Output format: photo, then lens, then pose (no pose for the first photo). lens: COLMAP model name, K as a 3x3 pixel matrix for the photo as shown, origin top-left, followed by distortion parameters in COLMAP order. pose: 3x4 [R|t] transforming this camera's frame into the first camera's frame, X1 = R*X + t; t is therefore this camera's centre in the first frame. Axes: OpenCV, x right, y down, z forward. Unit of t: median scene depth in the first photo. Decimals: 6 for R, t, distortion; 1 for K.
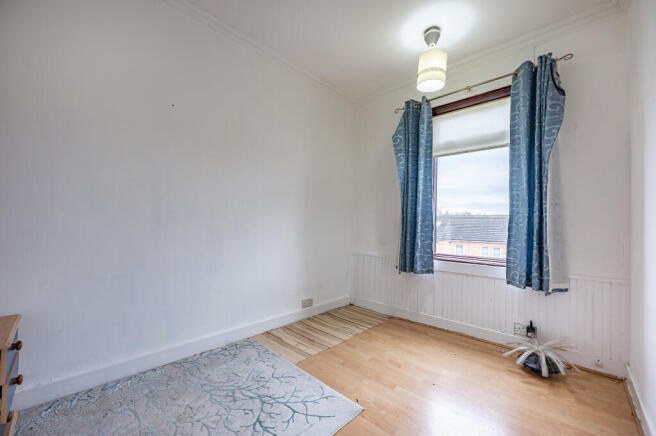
lens RADIAL K [[264.9, 0, 325.2], [0, 264.9, 219.1], [0, 0, 1]] dist [0.009669, -0.001357]
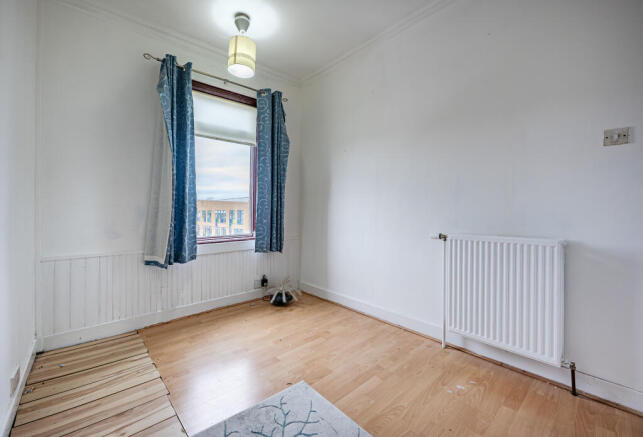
lens RADIAL K [[269.8, 0, 318.9], [0, 269.8, 215.2], [0, 0, 1]] dist [-0.001246, -0.000447]
pose [[0.088156, -0.033422, 0.995546, -0.551995], [-0.018356, 0.999213, 0.035170, 0.008179], [-0.995938, -0.021375, 0.087473, 0.526040]]
